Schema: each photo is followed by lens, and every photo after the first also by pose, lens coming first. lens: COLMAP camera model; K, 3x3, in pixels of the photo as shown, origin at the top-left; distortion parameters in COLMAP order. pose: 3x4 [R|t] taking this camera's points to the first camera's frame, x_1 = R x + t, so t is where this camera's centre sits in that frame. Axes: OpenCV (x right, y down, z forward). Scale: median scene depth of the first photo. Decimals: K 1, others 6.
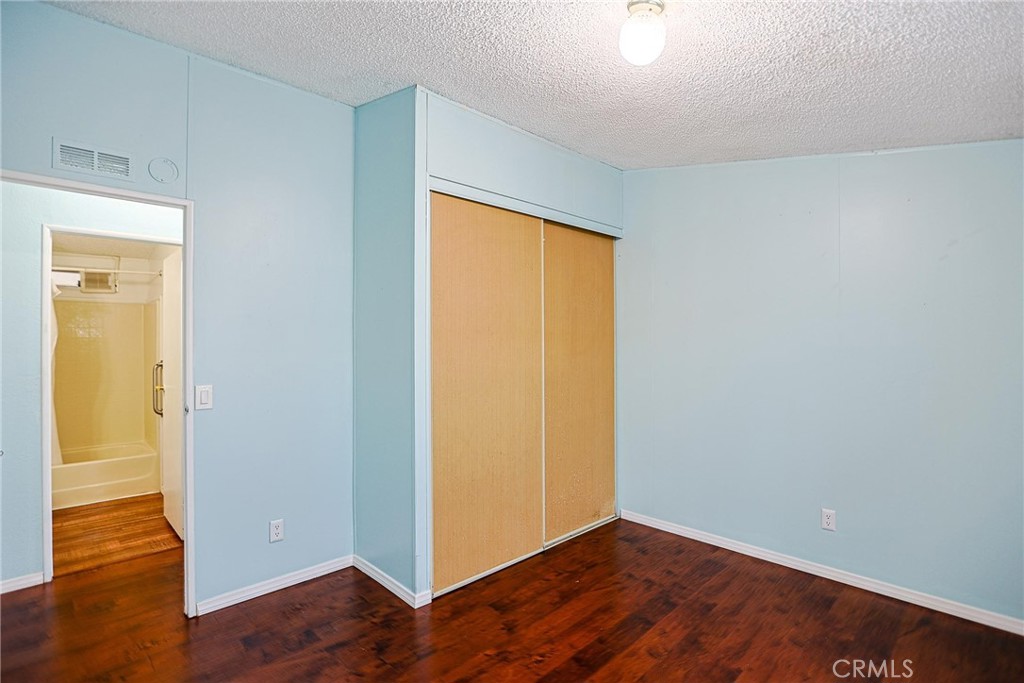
lens RADIAL K [[497.8, 0, 507.2], [0, 497.8, 346.1], [0, 0, 1]] dist [-0.053021, 0.018182]
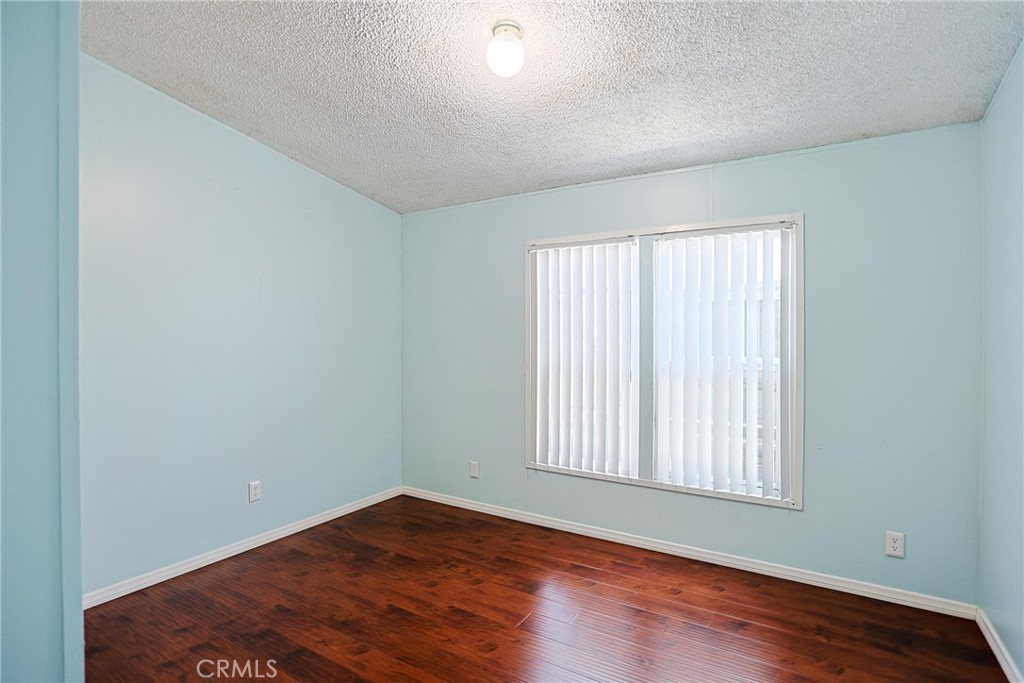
lens RADIAL K [[497.8, 0, 507.2], [0, 497.8, 346.1], [0, 0, 1]] dist [-0.053021, 0.018182]
pose [[-0.246338, -0.010623, 0.969126, -0.596813], [0.022044, 0.999620, 0.016561, 0.046599], [-0.968933, 0.025443, -0.246010, 0.868476]]
